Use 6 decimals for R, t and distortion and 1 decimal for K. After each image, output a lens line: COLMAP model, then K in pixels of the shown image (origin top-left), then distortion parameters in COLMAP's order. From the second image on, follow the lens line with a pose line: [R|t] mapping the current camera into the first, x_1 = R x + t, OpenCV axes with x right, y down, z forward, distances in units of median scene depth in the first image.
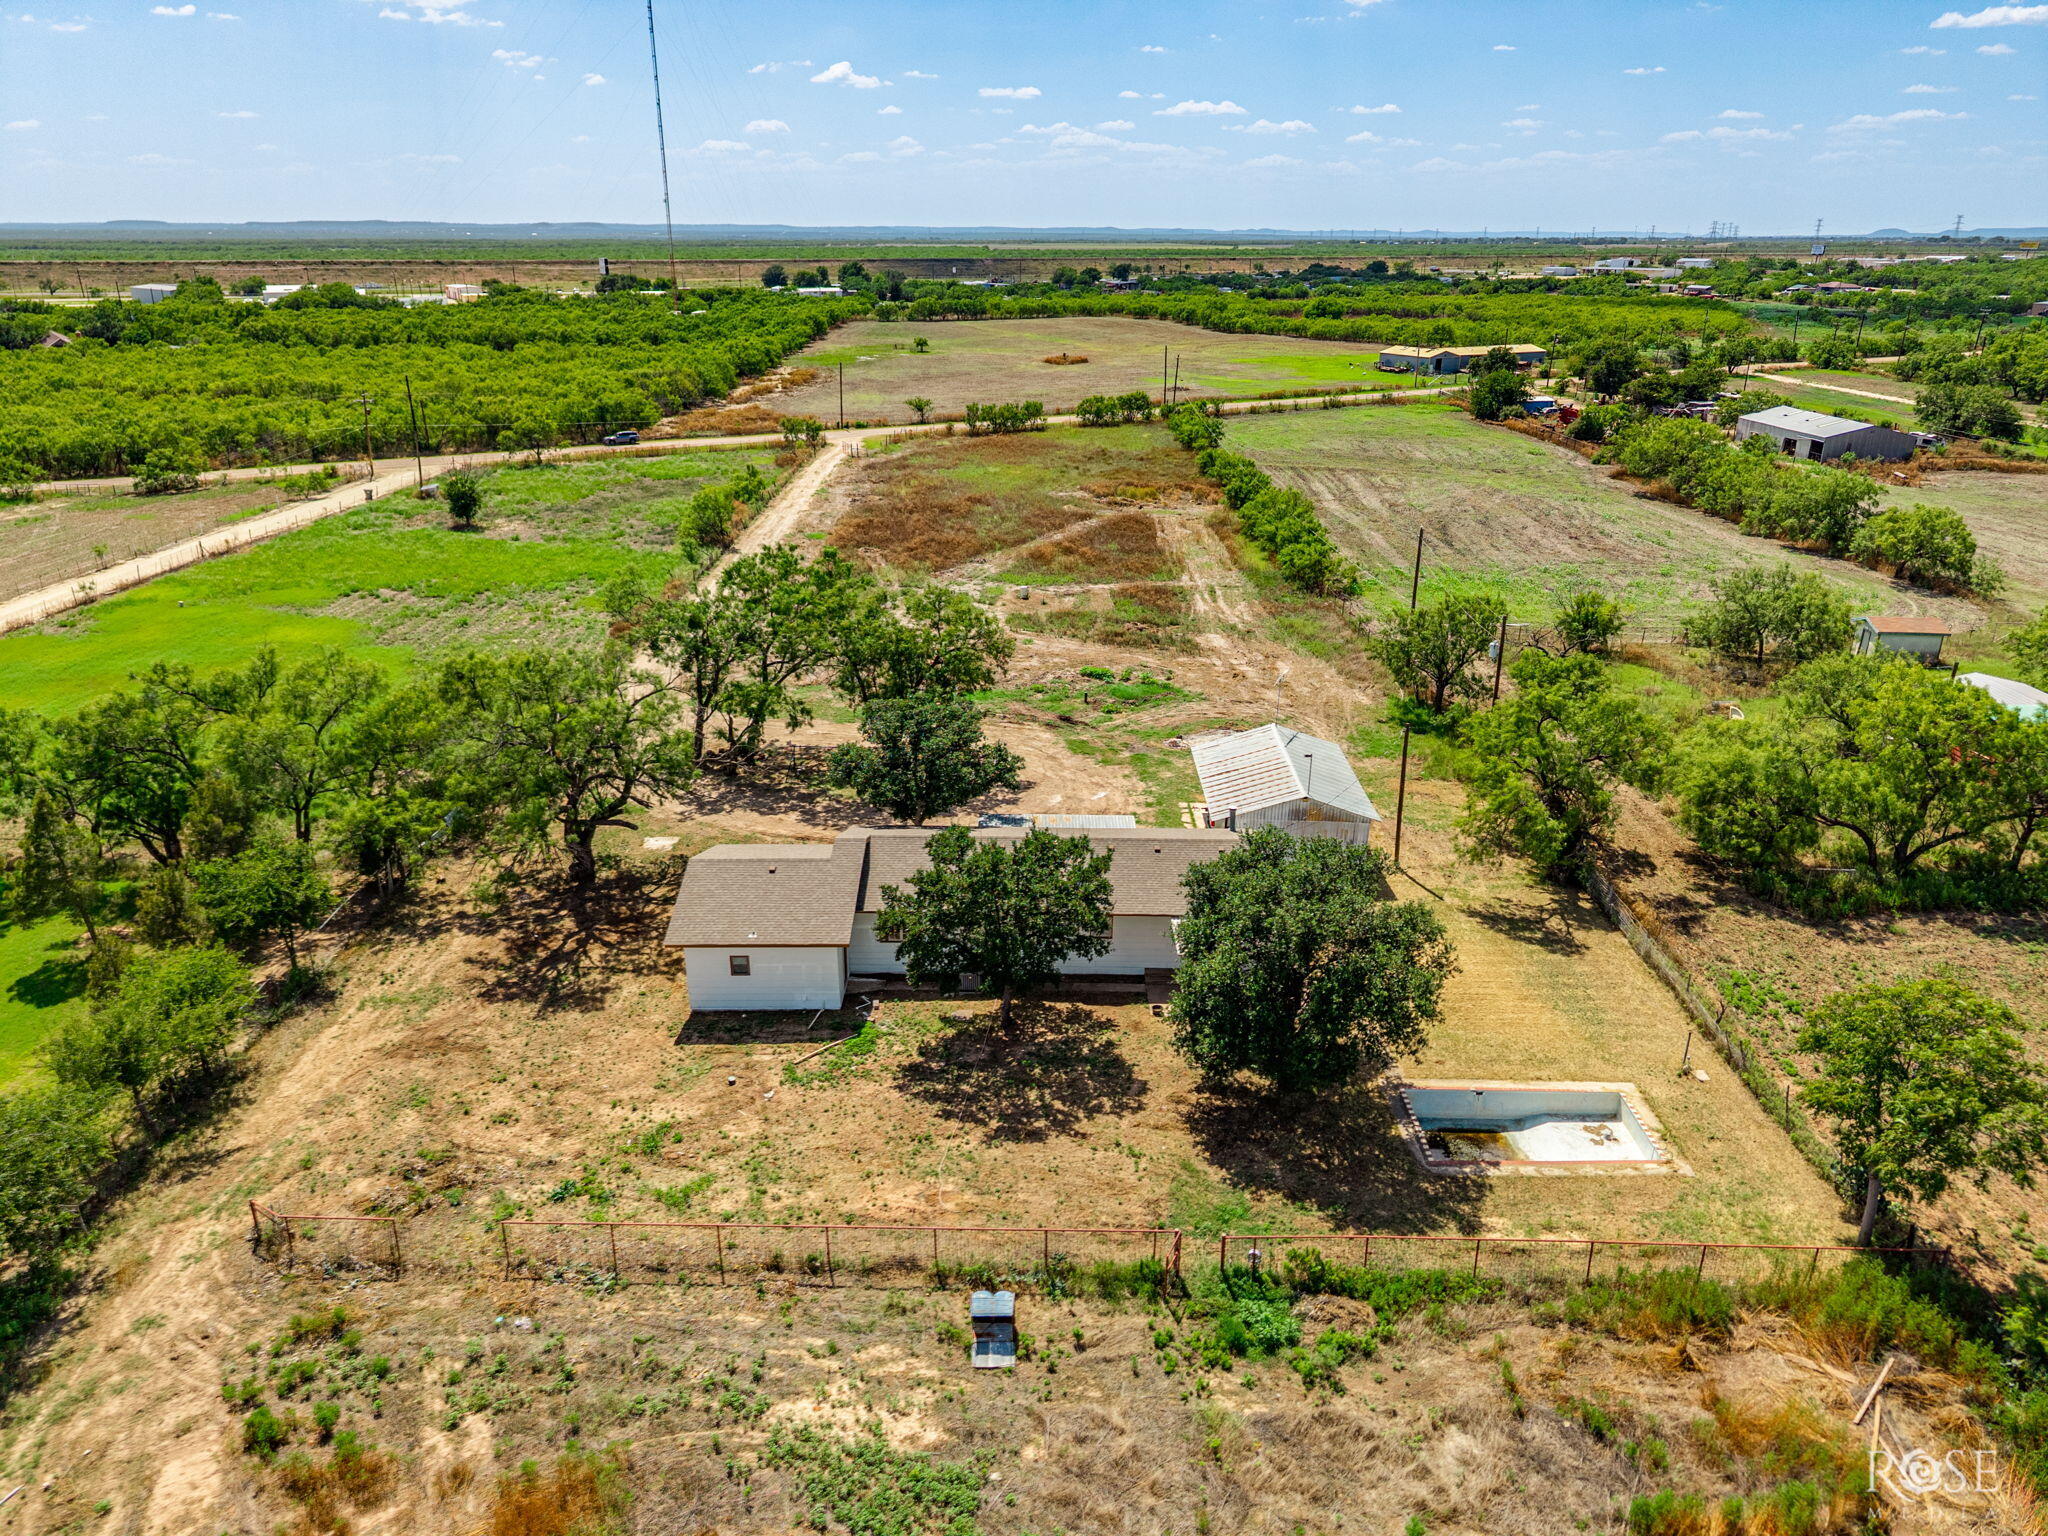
lens RADIAL K [[1374.0, 0, 1029.4], [0, 1374.0, 766.4], [0, 0, 1]] dist [0.014493, -0.009201]
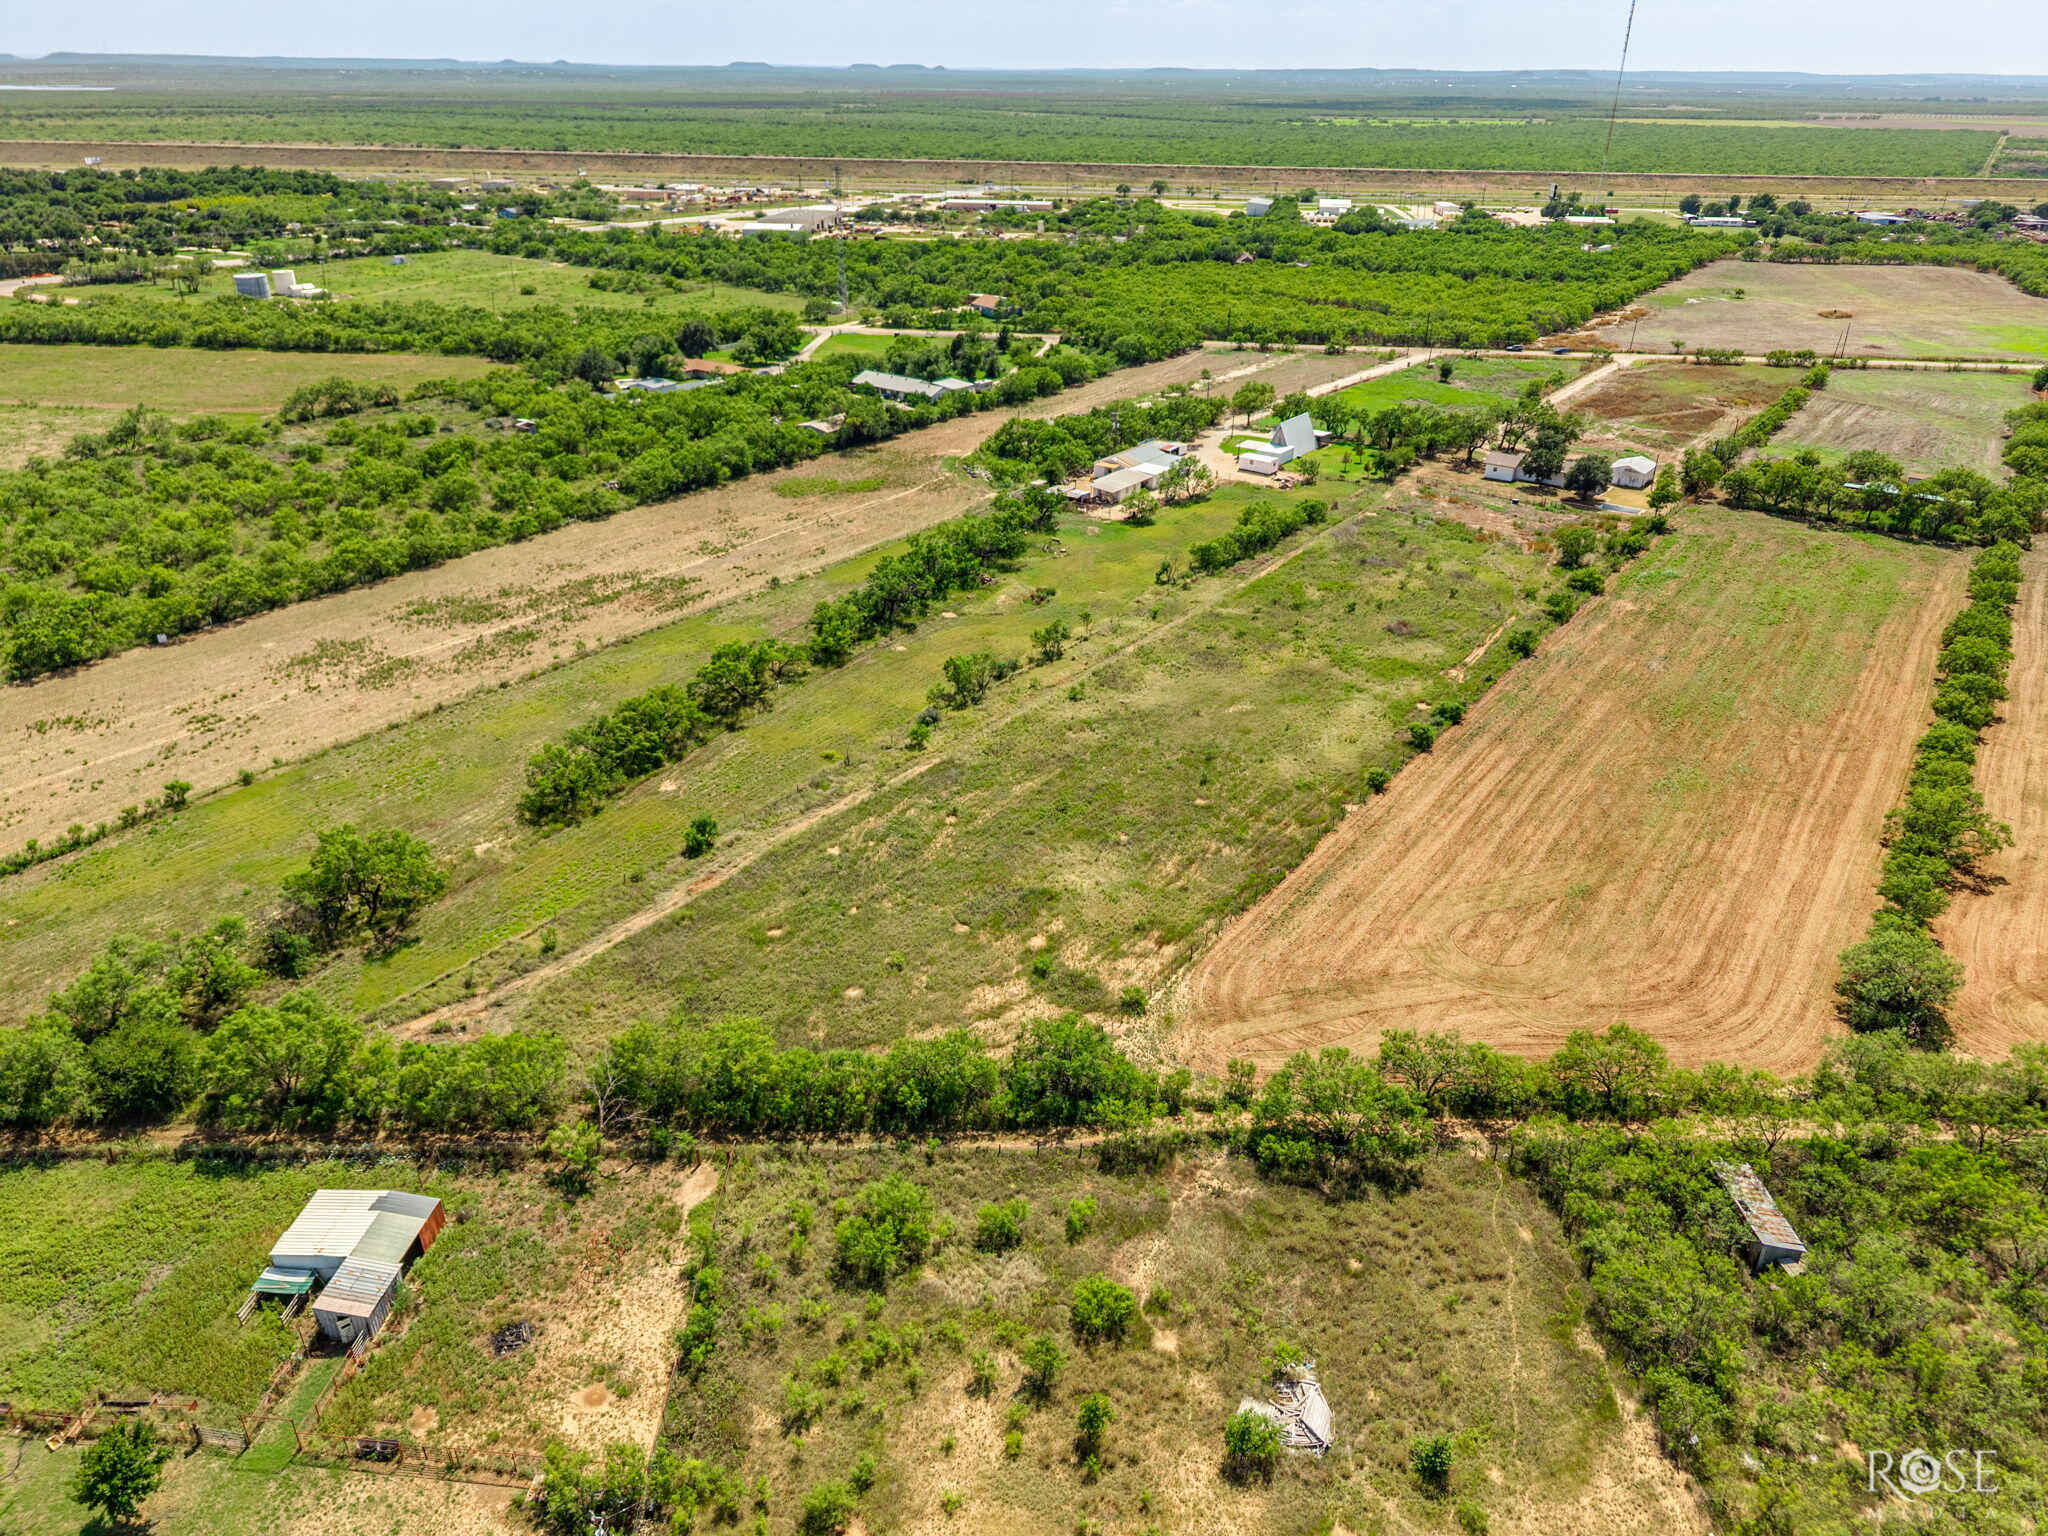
lens RADIAL K [[1376.9, 0, 1024.0], [0, 1376.9, 768.0], [0, 0, 1]] dist [0.007010, -0.005486]
pose [[0.807800, 0.270365, -0.523796, 0.812866], [-0.218852, 0.962654, 0.159375, 0.456114], [0.547324, -0.014109, 0.836802, -2.570782]]
